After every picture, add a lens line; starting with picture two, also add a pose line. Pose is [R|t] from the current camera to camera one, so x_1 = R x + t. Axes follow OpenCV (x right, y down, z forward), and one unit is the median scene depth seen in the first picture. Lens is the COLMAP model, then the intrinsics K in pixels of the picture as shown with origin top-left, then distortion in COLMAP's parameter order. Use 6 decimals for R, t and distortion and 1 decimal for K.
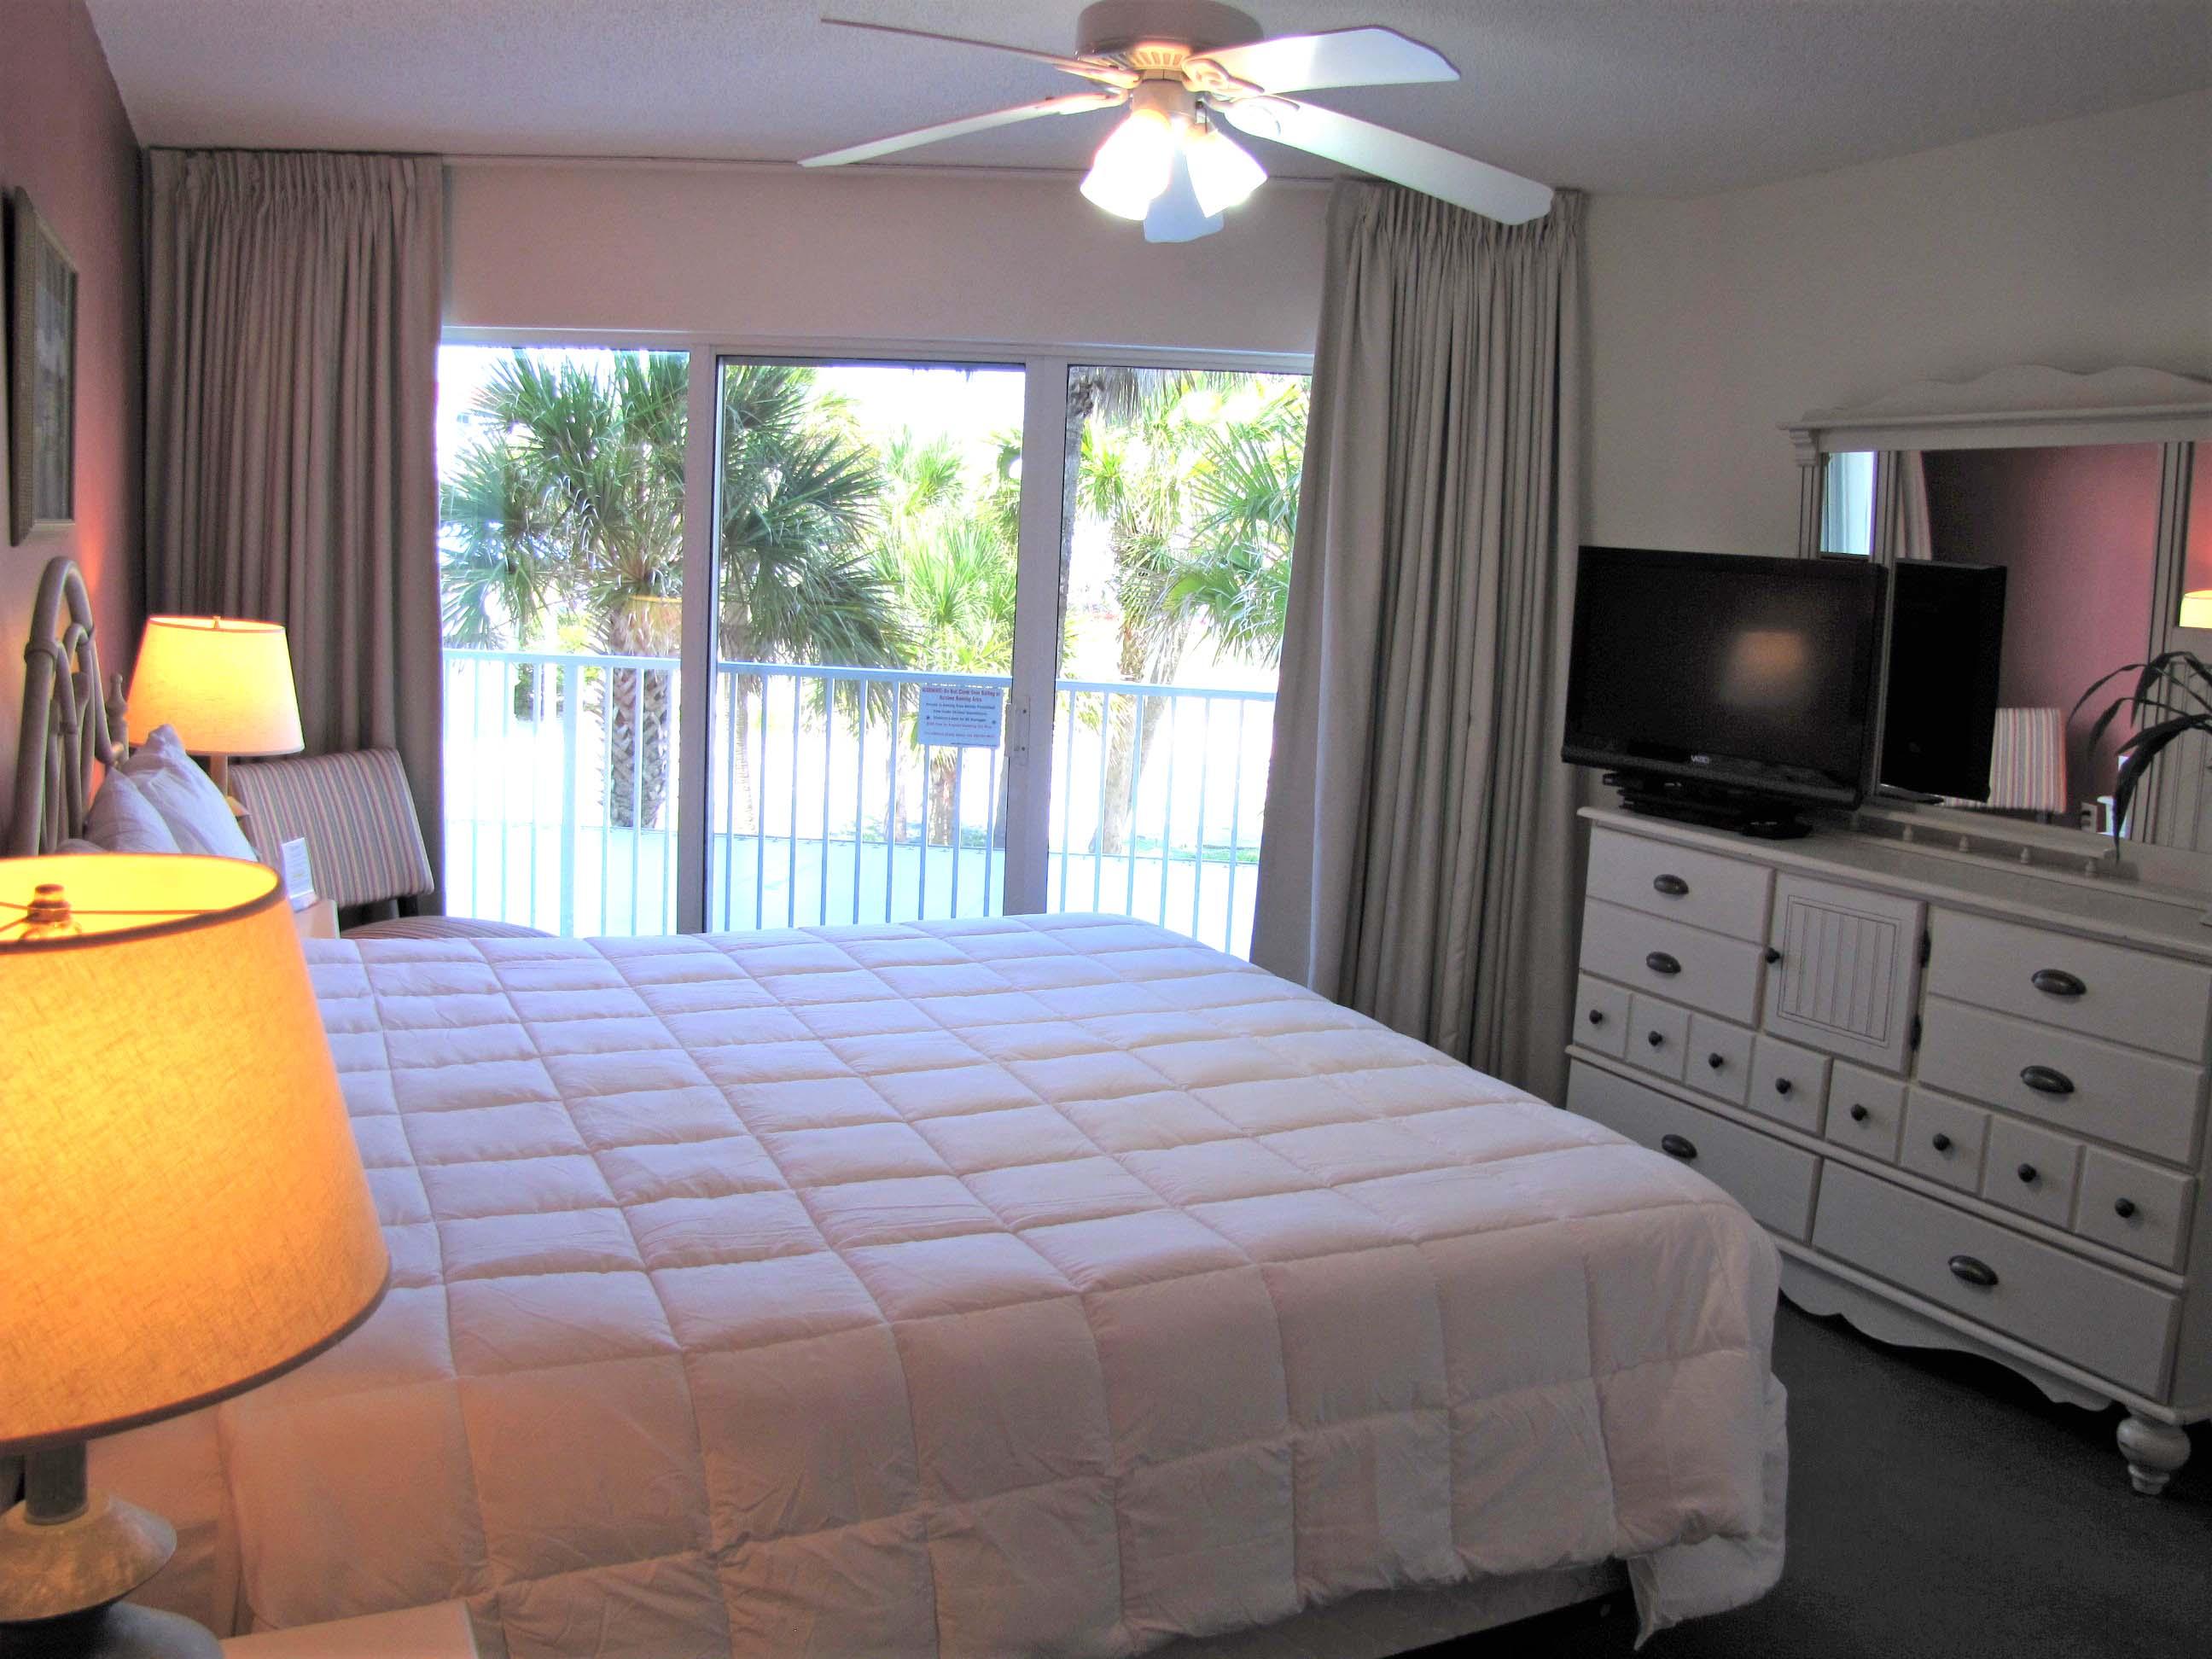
lens RADIAL K [[1857.1, 0, 1106.0], [0, 1857.1, 829.5], [0, 0, 1]] dist [-0.183389, 0.159551]
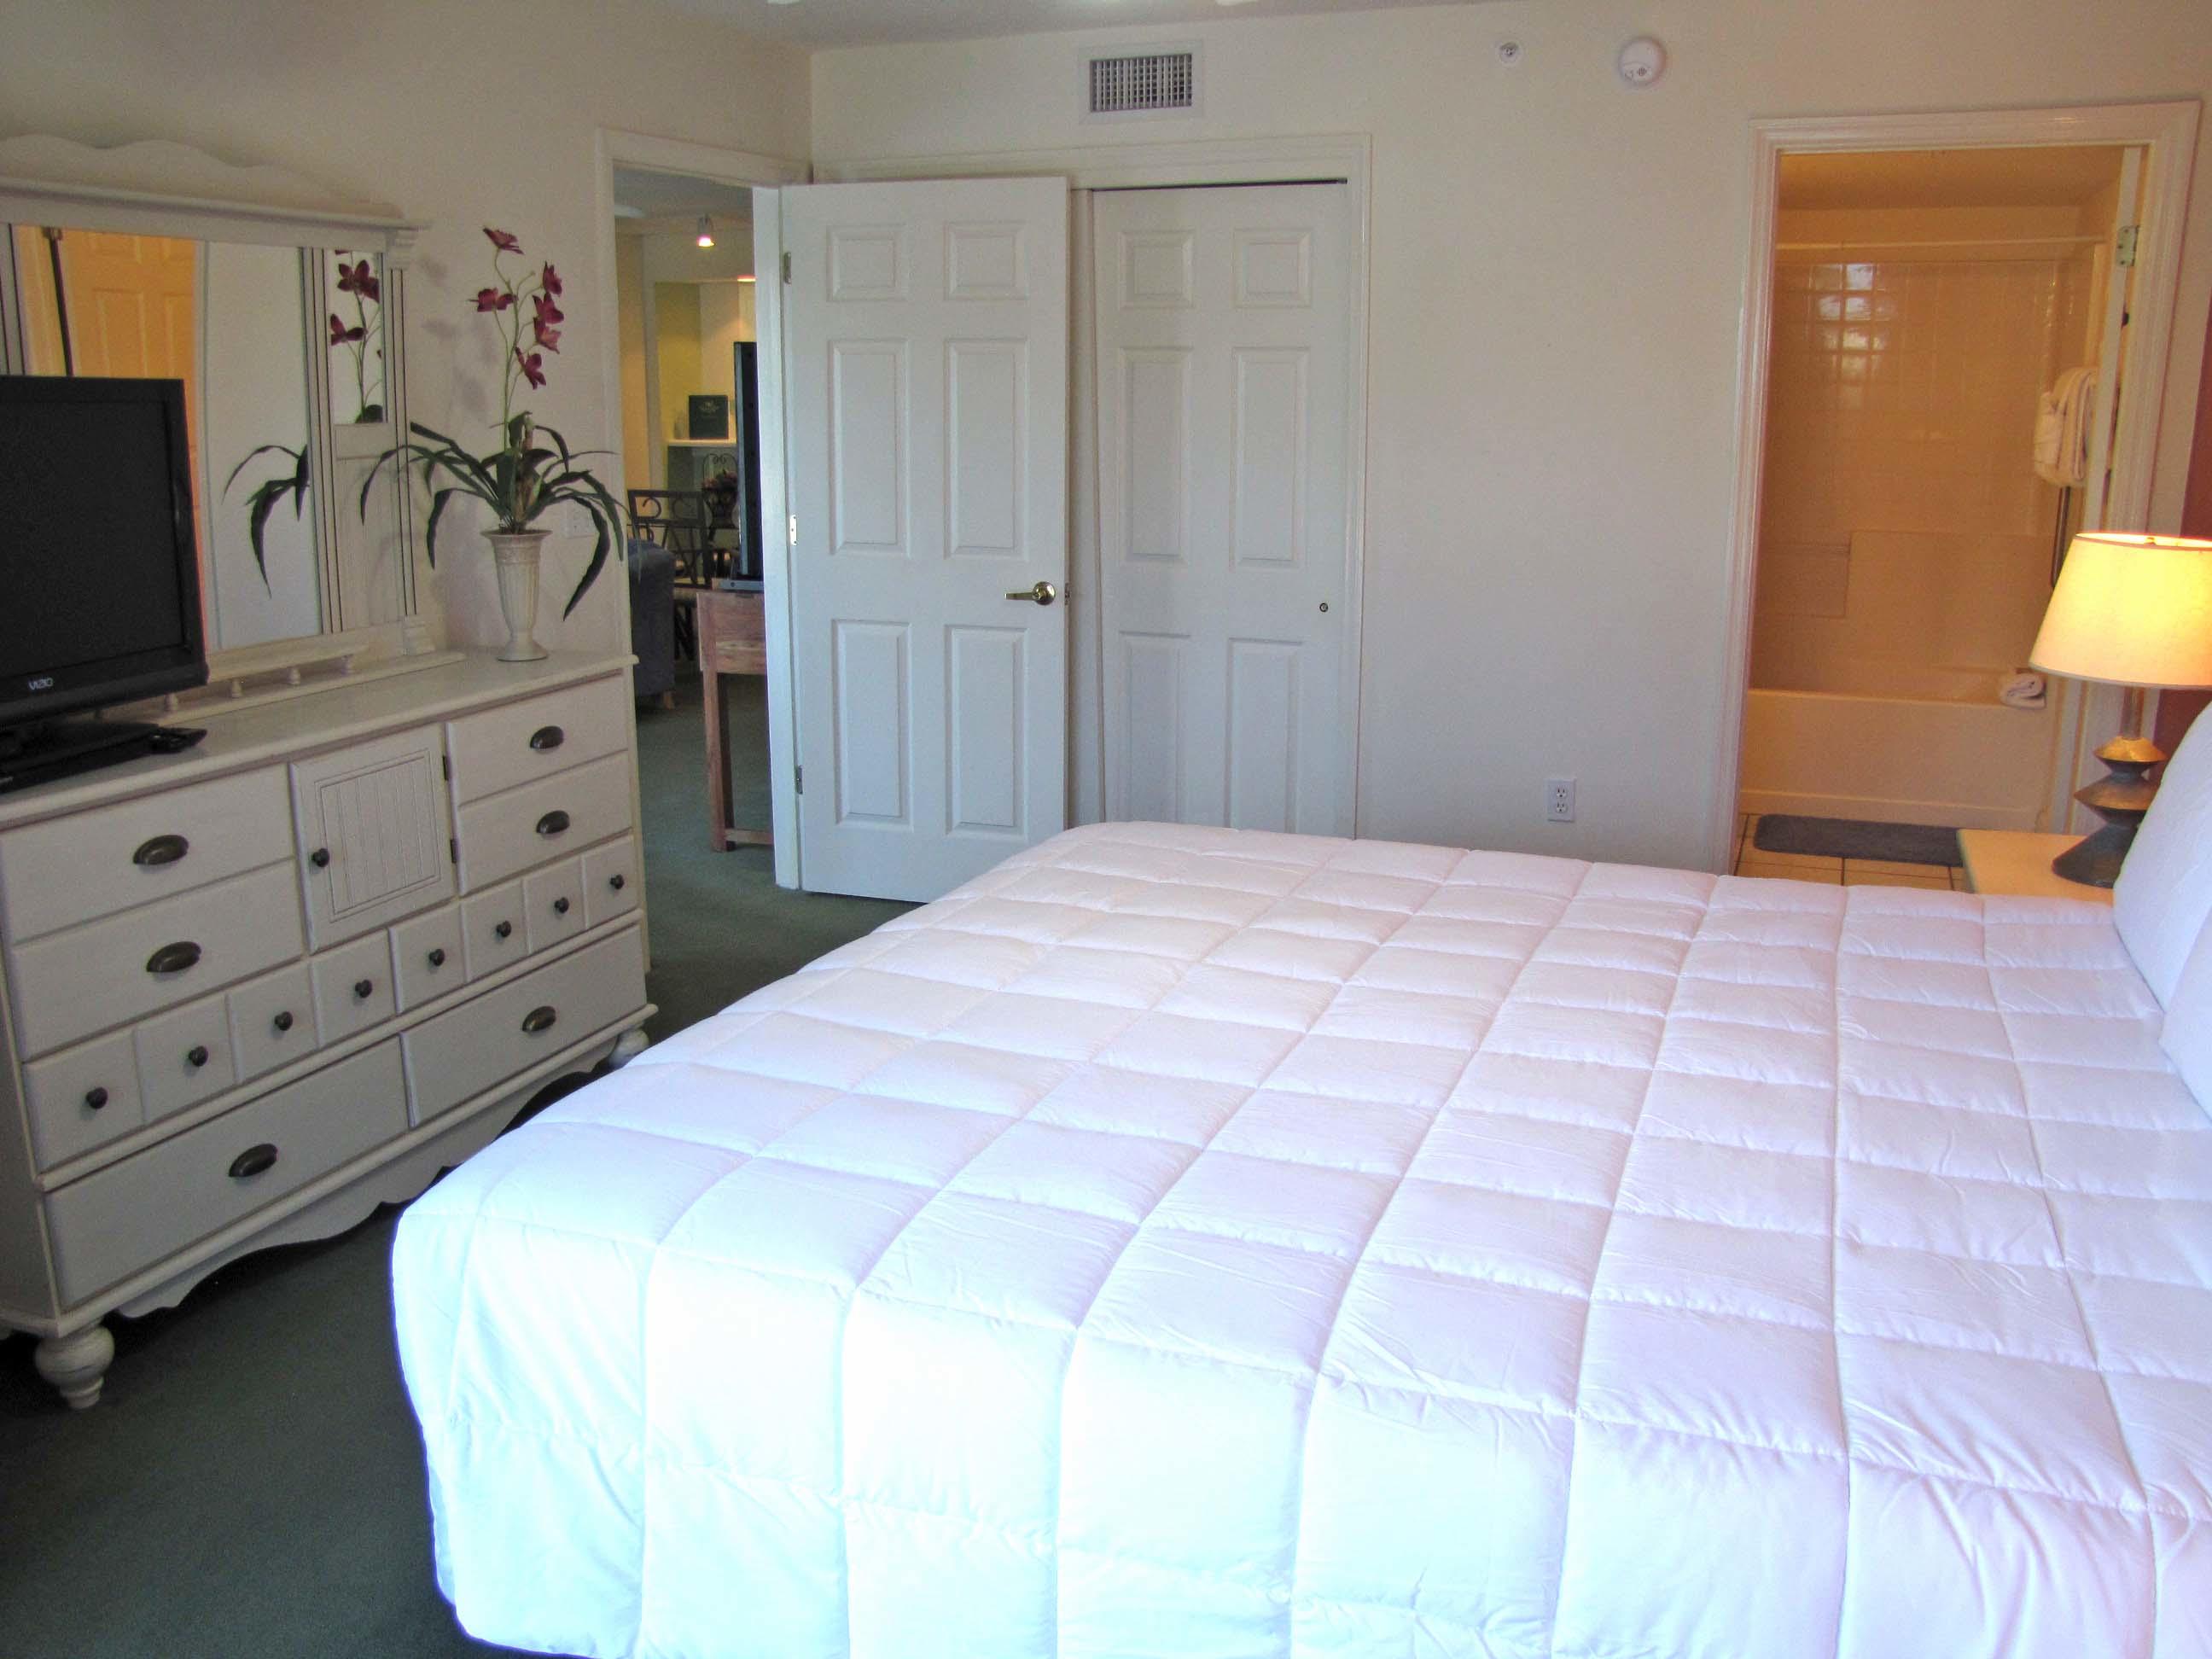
lens RADIAL K [[1857.1, 0, 1106.0], [0, 1857.1, 829.5], [0, 0, 1]] dist [-0.183389, 0.159551]
pose [[-0.682689, -0.217748, 0.697511, -0.510294], [0.072983, 0.929475, 0.361594, -0.241661], [-0.727055, 0.297763, -0.618650, 1.387123]]
